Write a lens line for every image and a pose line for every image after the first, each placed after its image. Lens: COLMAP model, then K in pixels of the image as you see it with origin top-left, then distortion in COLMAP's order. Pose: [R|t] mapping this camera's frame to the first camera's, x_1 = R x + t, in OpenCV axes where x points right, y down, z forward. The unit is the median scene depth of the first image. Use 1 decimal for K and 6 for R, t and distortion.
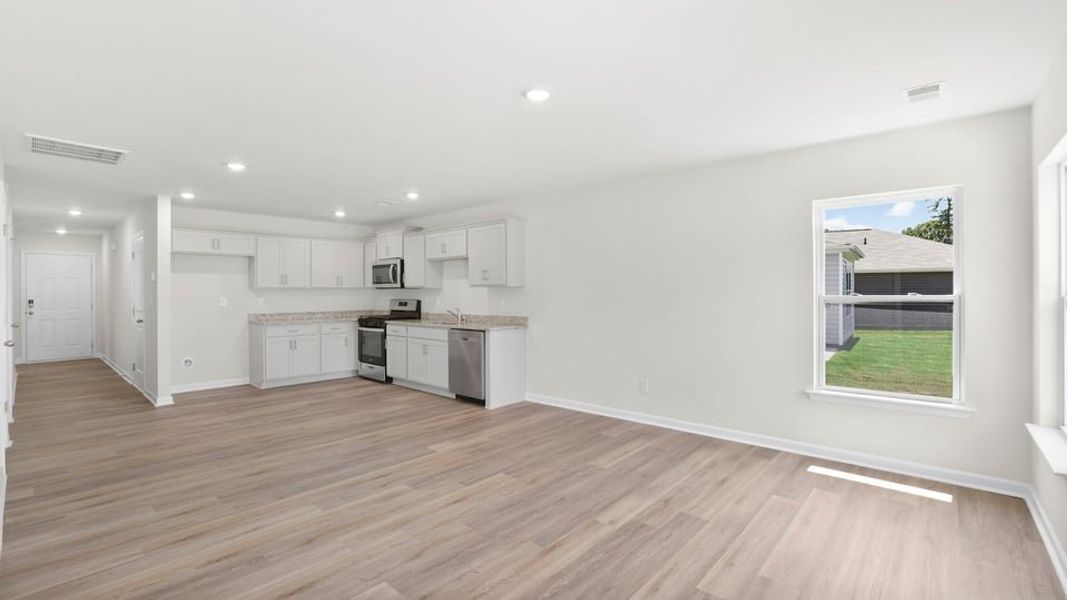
lens RADIAL K [[468.5, 0, 530.4], [0, 468.5, 290.1], [0, 0, 1]] dist [-0.028153, 0.000567]
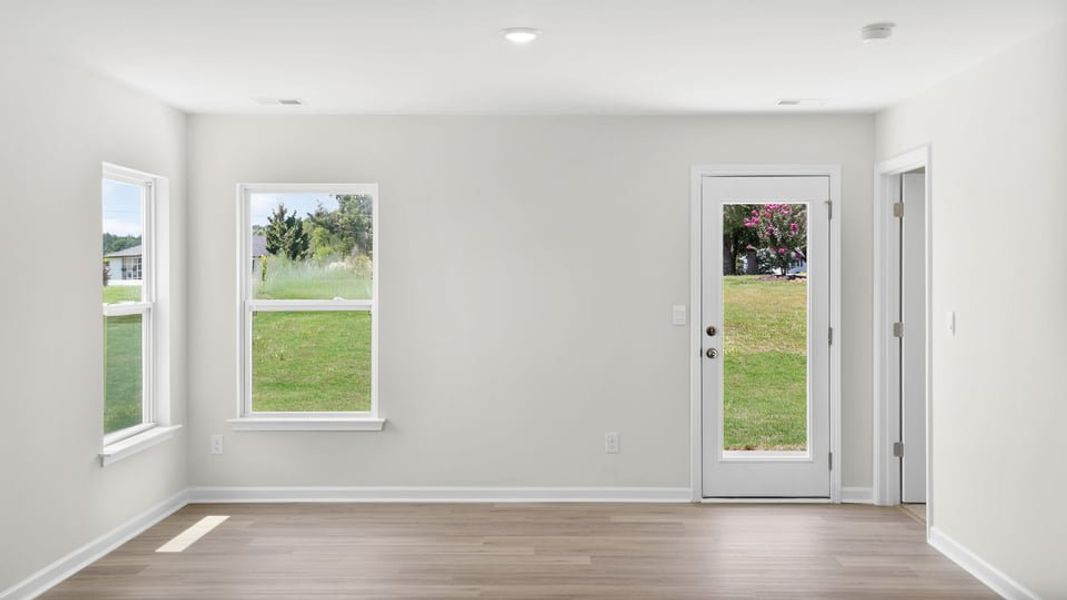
lens RADIAL K [[1040.2, 0, 551.3], [0, 1040.2, 279.9], [0, 0, 1]] dist [0.058470, 0.000296]
pose [[-0.652526, -0.000465, 0.757766, -0.950882], [-0.001563, 0.999999, -0.000733, -0.025417], [-0.757764, -0.001662, -0.652526, 1.535888]]
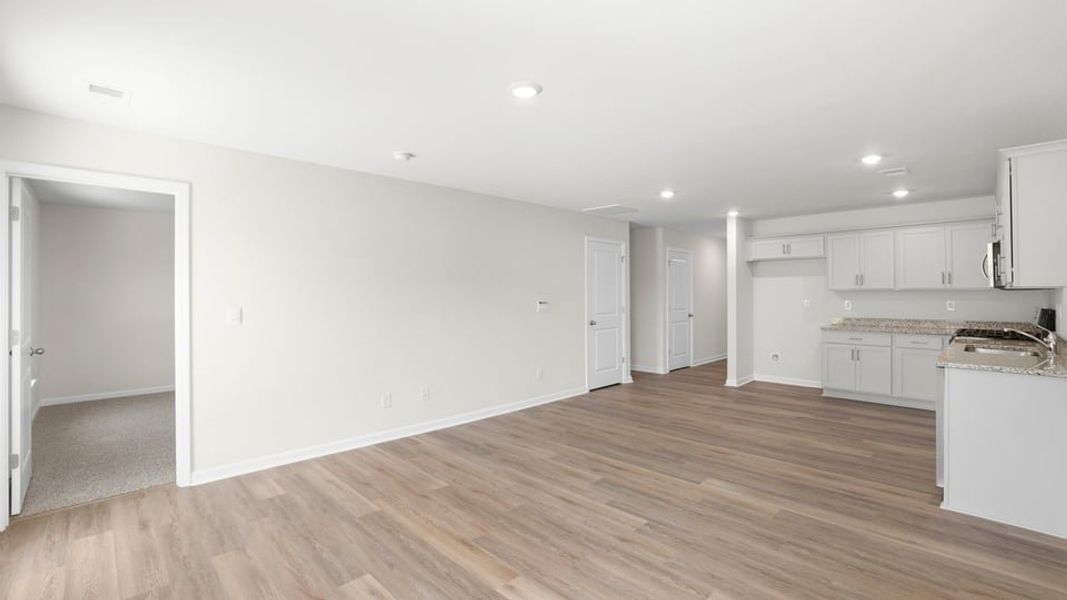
lens RADIAL K [[468.5, 0, 530.4], [0, 468.5, 290.1], [0, 0, 1]] dist [-0.028153, 0.000567]
pose [[-0.067585, -0.005670, -0.997697, 0.724428], [0.009641, 0.999933, -0.006336, -0.008428], [0.997667, -0.010047, -0.067526, 0.809813]]
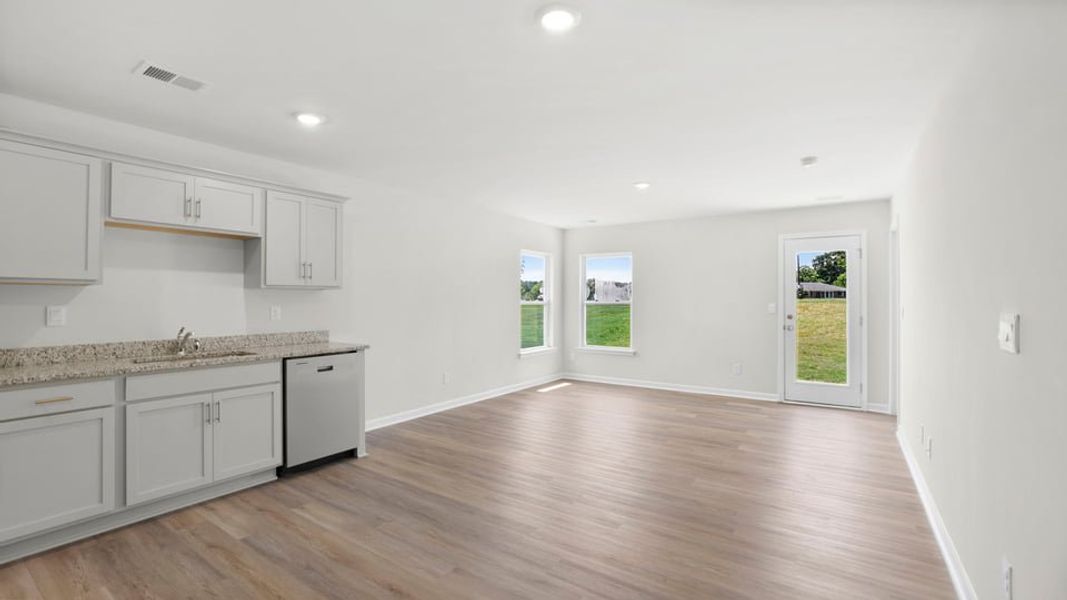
lens RADIAL K [[468.5, 0, 530.4], [0, 468.5, 290.1], [0, 0, 1]] dist [-0.028153, 0.000567]
pose [[-0.112602, 0.022587, 0.993383, -1.256086], [-0.007014, 0.999699, -0.023526, 0.012839], [-0.993615, -0.009617, -0.112410, 1.215921]]
